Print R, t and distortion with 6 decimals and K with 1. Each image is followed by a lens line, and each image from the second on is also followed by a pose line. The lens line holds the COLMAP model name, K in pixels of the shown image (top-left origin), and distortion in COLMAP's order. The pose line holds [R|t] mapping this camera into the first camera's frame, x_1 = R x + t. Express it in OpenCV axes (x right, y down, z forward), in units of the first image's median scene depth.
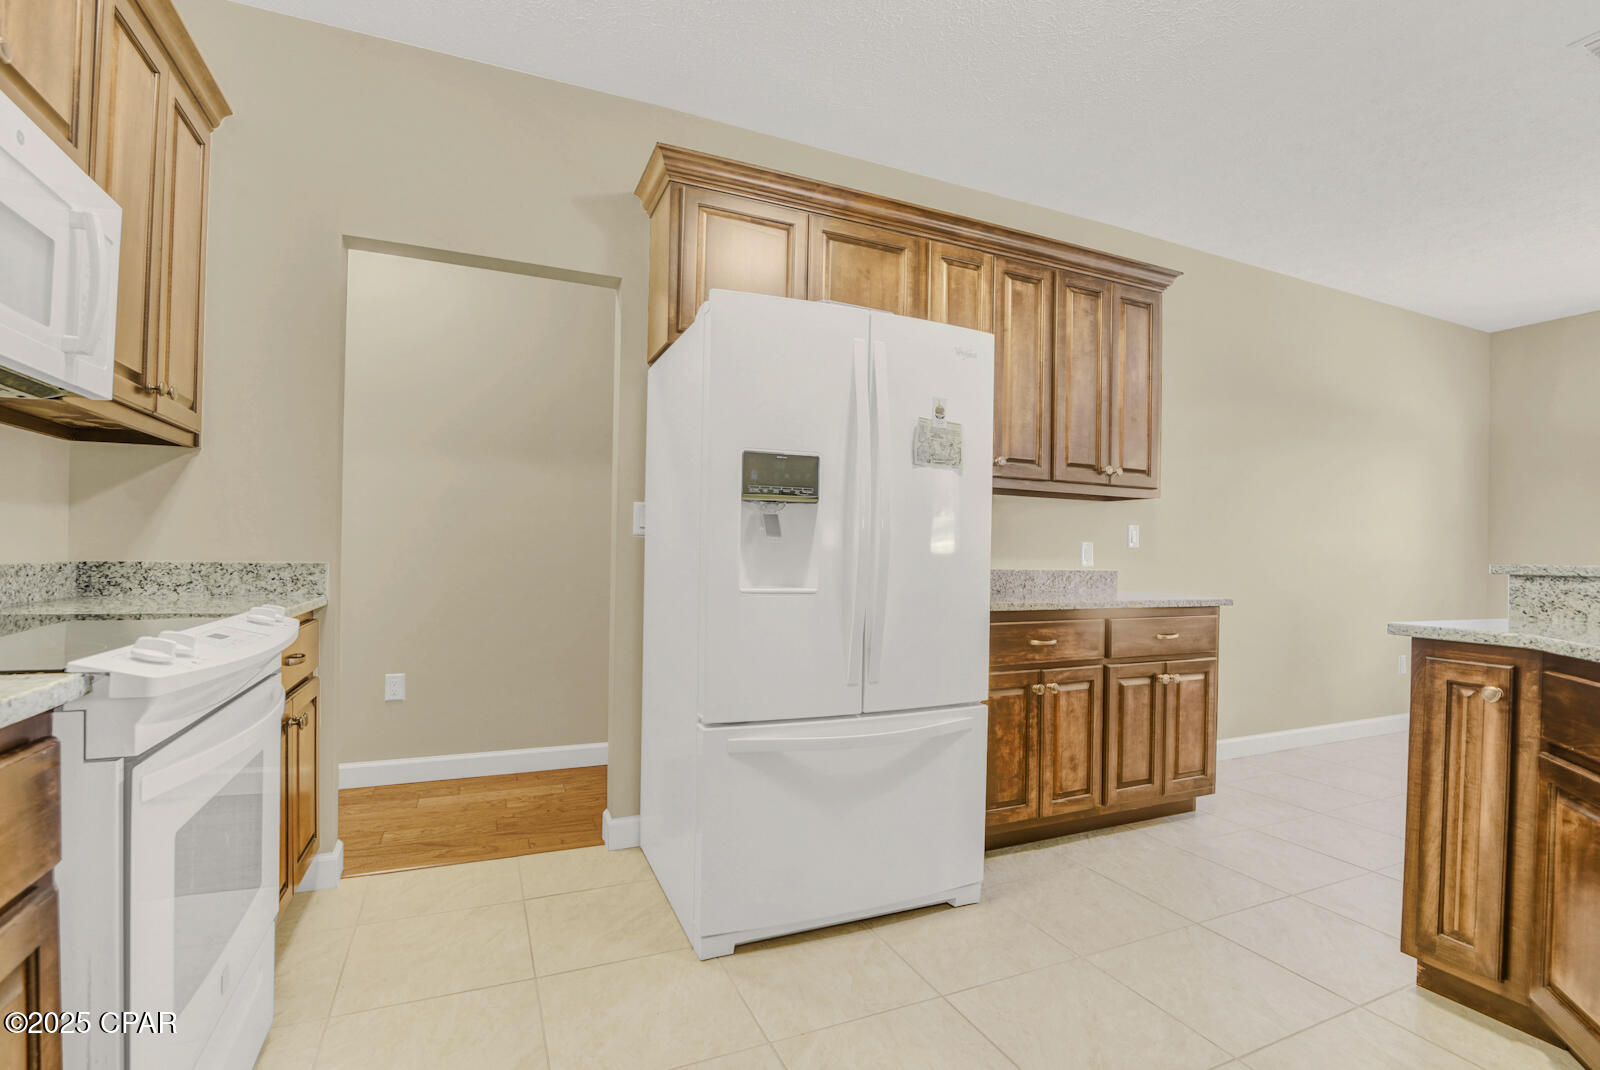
lens RADIAL K [[730.9, 0, 783.0], [0, 730.9, 559.9], [0, 0, 1]] dist [-0.031954, 0.000035]
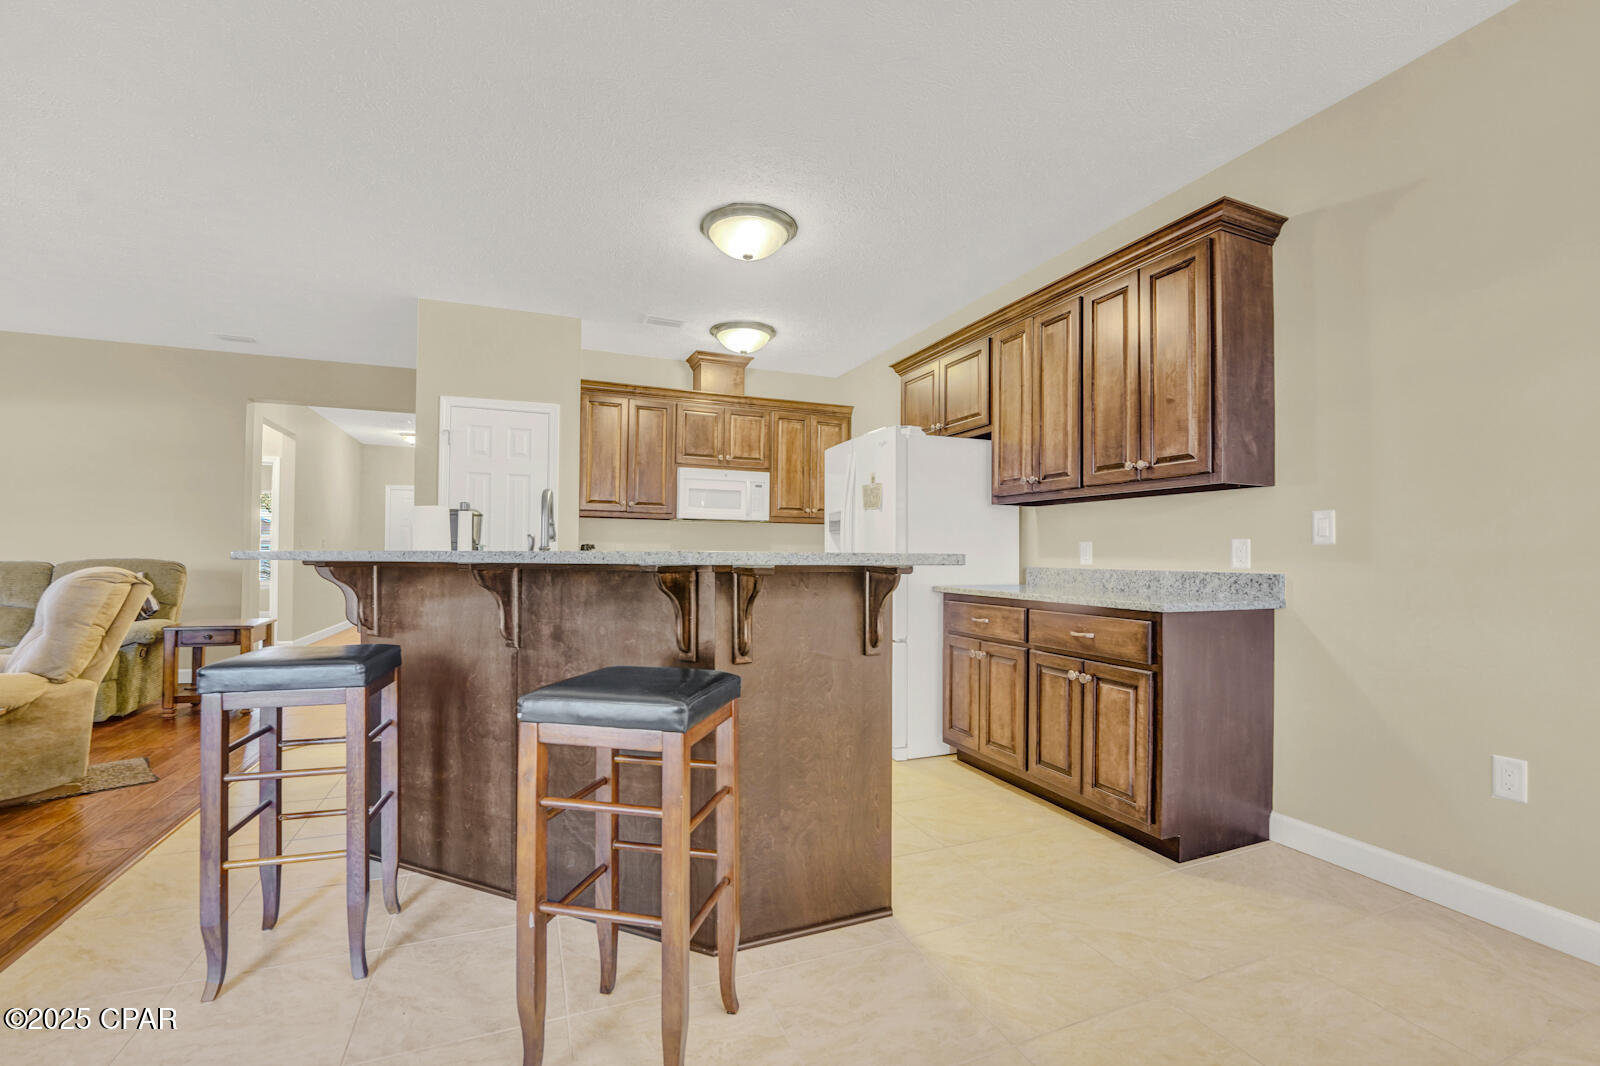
lens RADIAL K [[663.1, 0, 795.0], [0, 663.1, 546.1], [0, 0, 1]] dist [-0.026269, 0.000449]
pose [[-0.010696, -0.031385, -0.999450, 1.519558], [-0.018761, 0.999338, -0.031181, 0.021532], [0.999767, 0.018417, -0.011278, 0.646683]]
